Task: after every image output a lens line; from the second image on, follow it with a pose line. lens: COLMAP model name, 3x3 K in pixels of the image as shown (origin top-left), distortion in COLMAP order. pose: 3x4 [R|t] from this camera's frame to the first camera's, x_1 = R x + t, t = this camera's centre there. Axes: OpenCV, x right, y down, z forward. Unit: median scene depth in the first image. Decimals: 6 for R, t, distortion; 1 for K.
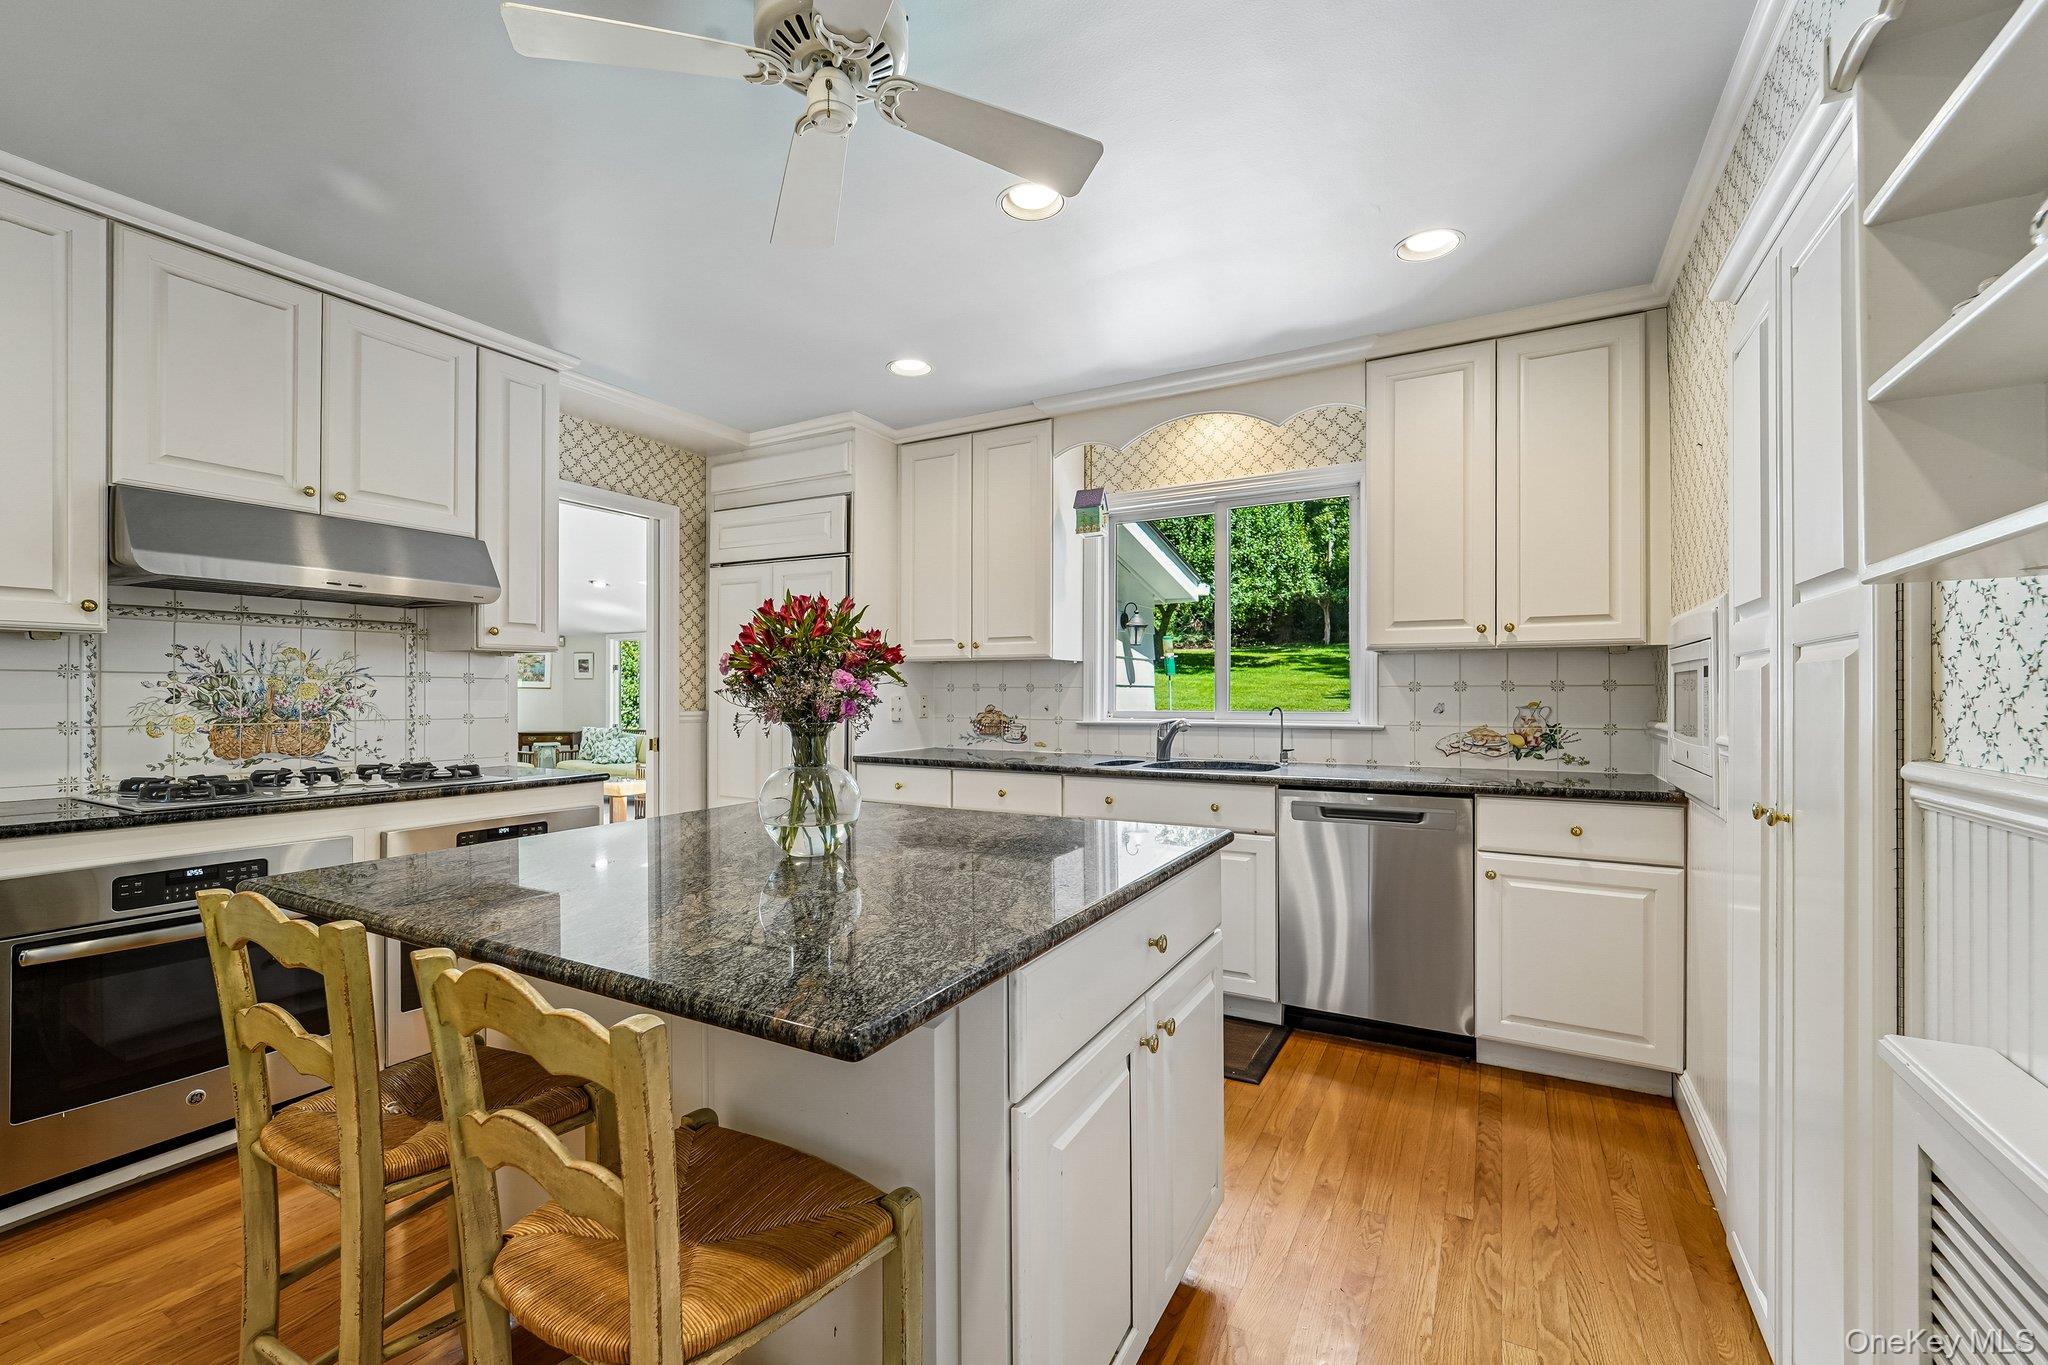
lens RADIAL K [[853.4, 0, 1016.4], [0, 853.4, 695.2], [0, 0, 1]] dist [-0.000965, -0.003564]
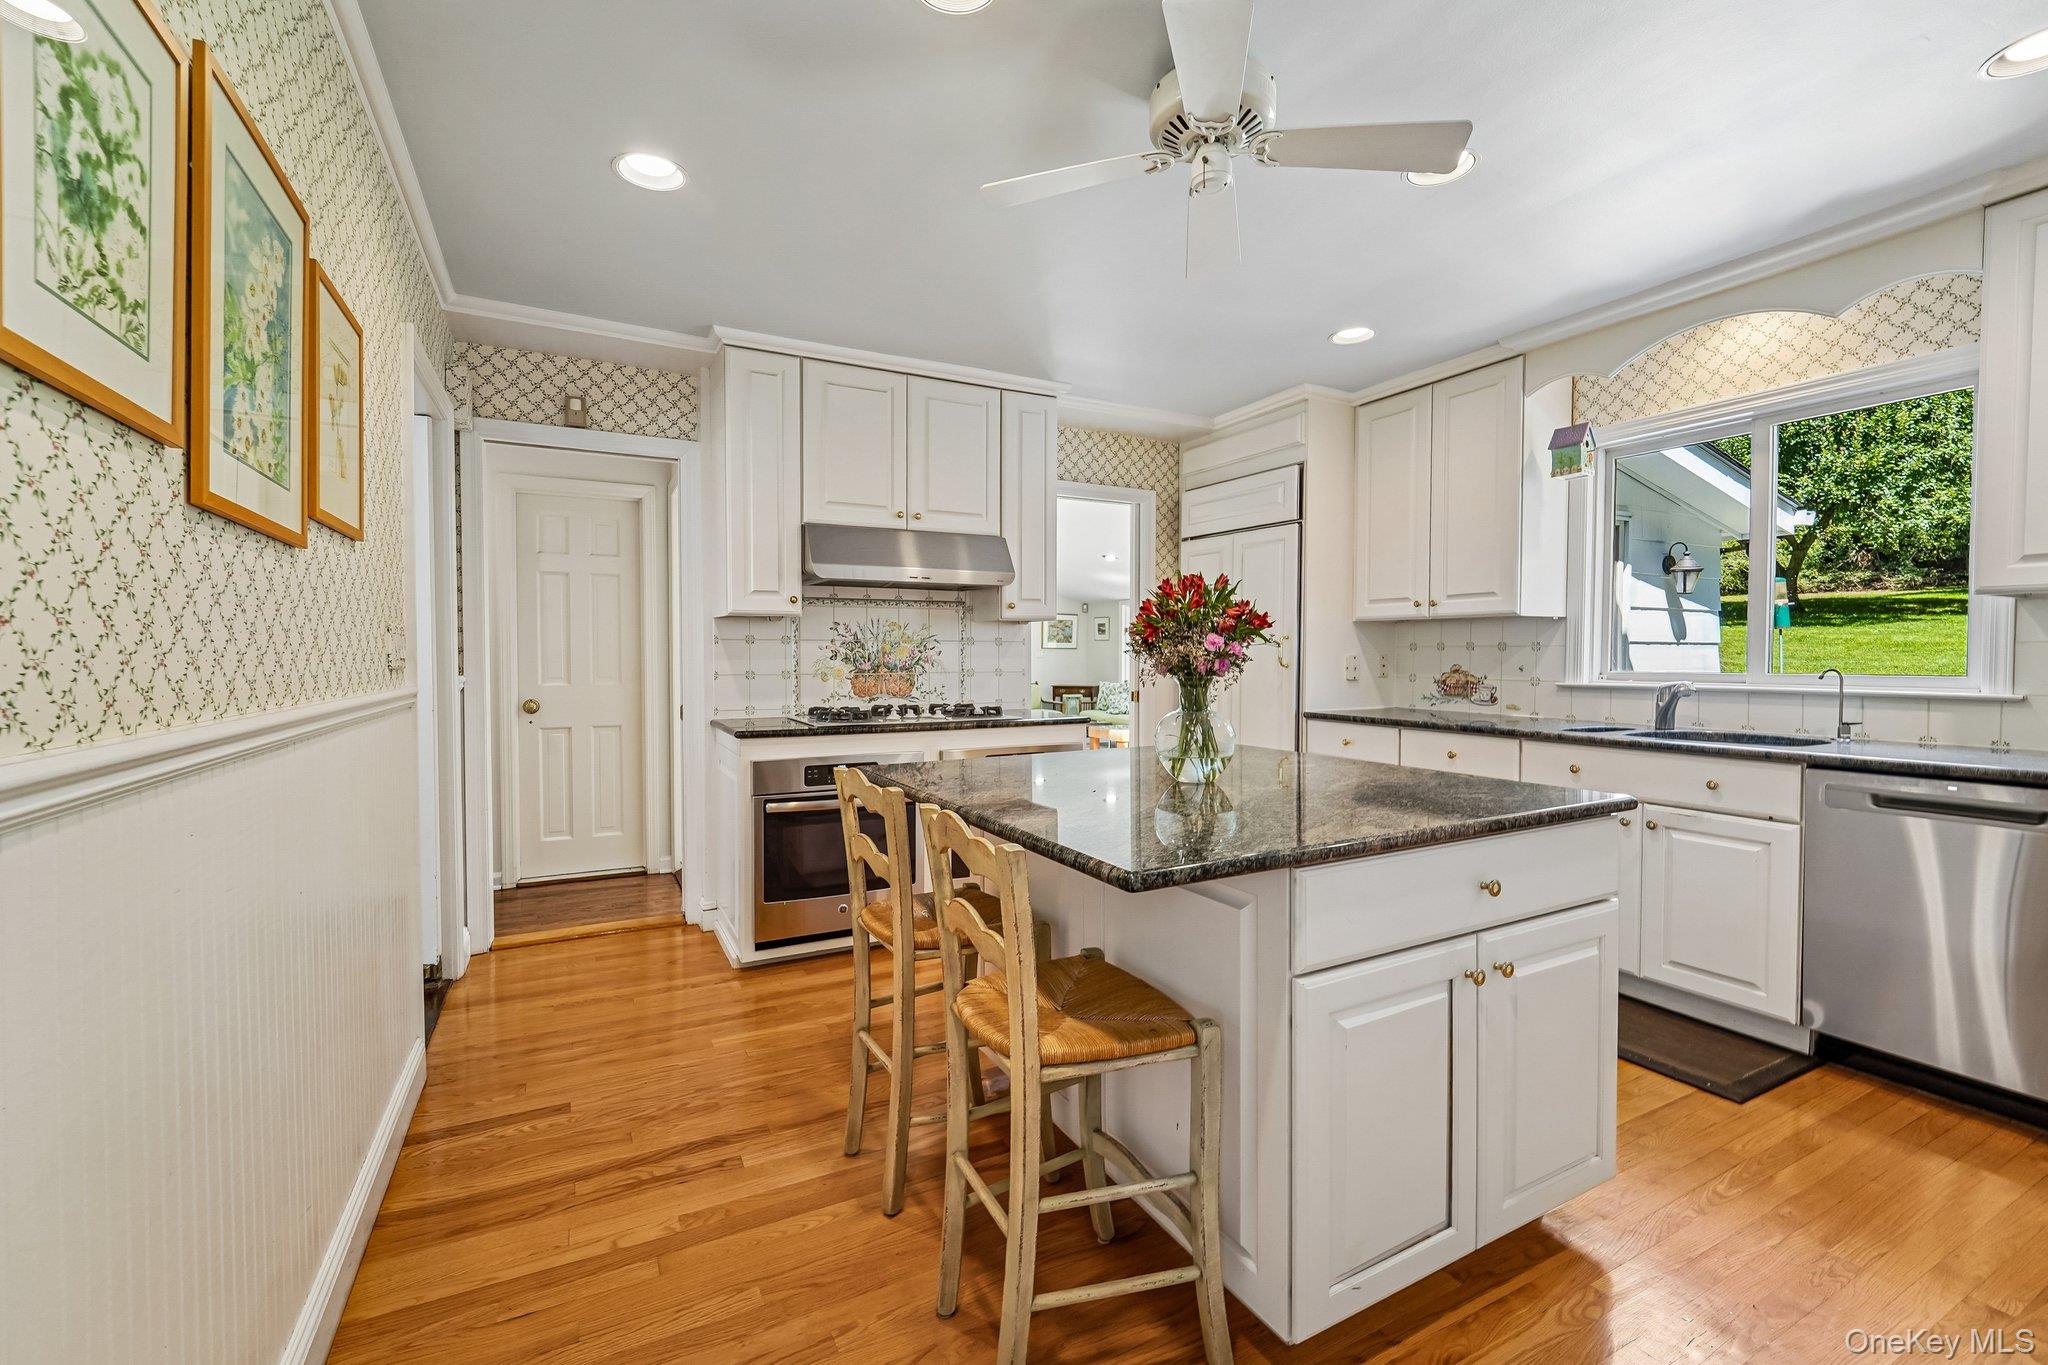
lens RADIAL K [[856.7, 0, 1024.0], [0, 856.7, 676.3], [0, 0, 1]] dist [-0.002319, -0.000266]
pose [[0.838520, 0.013635, -0.544701, 0.114763], [0.000341, 0.999674, 0.025548, -0.000134], [0.544871, -0.021608, 0.838241, -0.092898]]
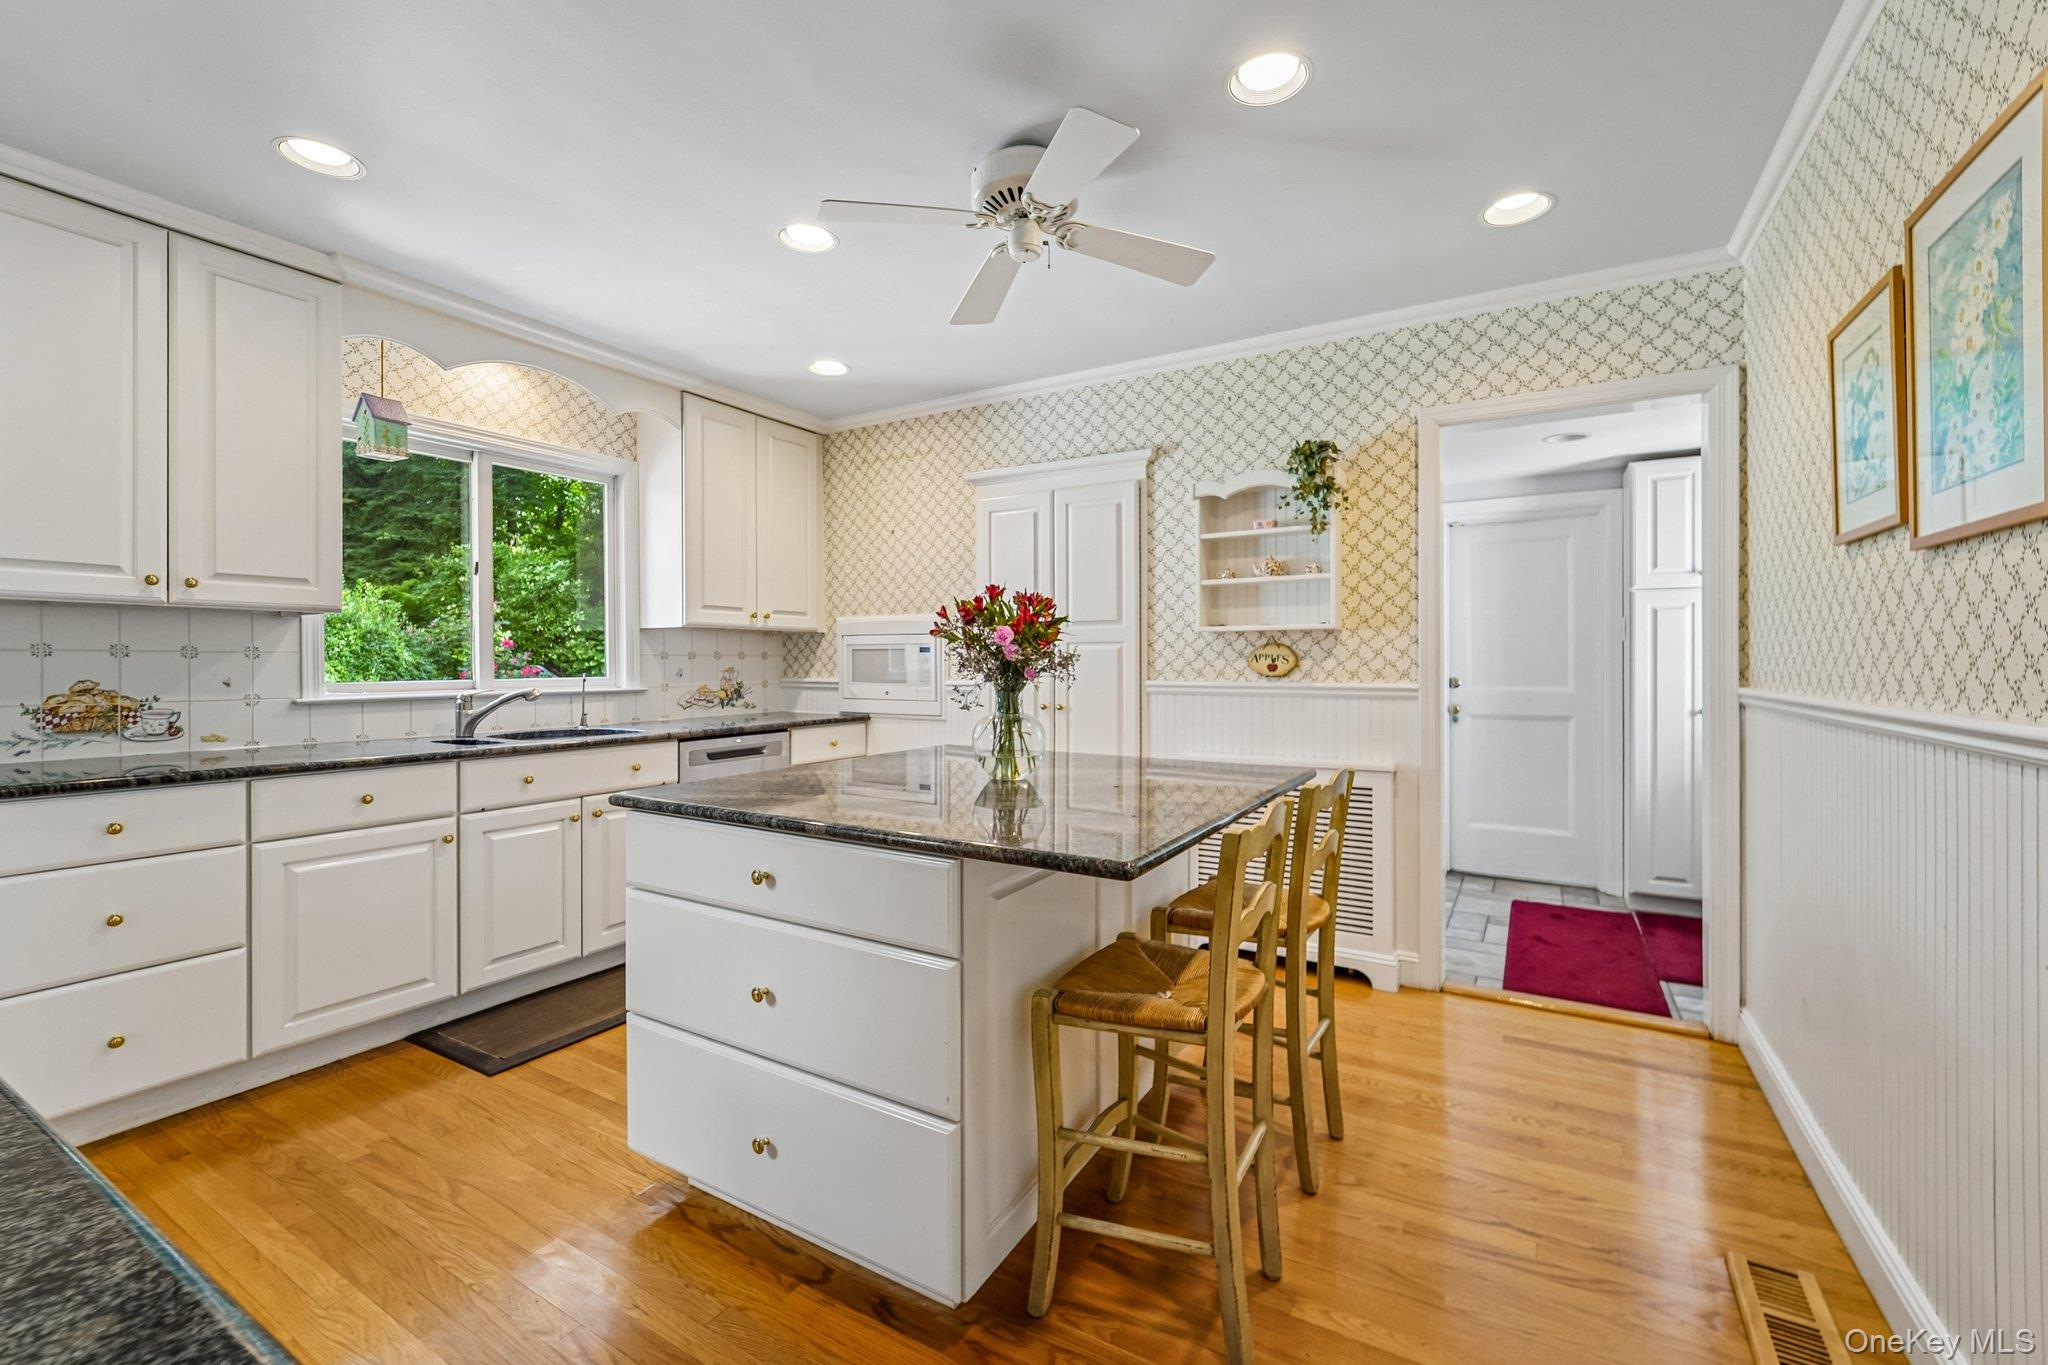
lens RADIAL K [[849.9, 0, 1020.2], [0, 849.9, 662.8], [0, 0, 1]] dist [0.023526, -0.000010]
pose [[0.034493, -0.001220, 0.999404, -0.794725], [0.002312, 0.999997, 0.001141, 0.000451], [-0.999402, 0.002271, 0.034496, 0.463229]]
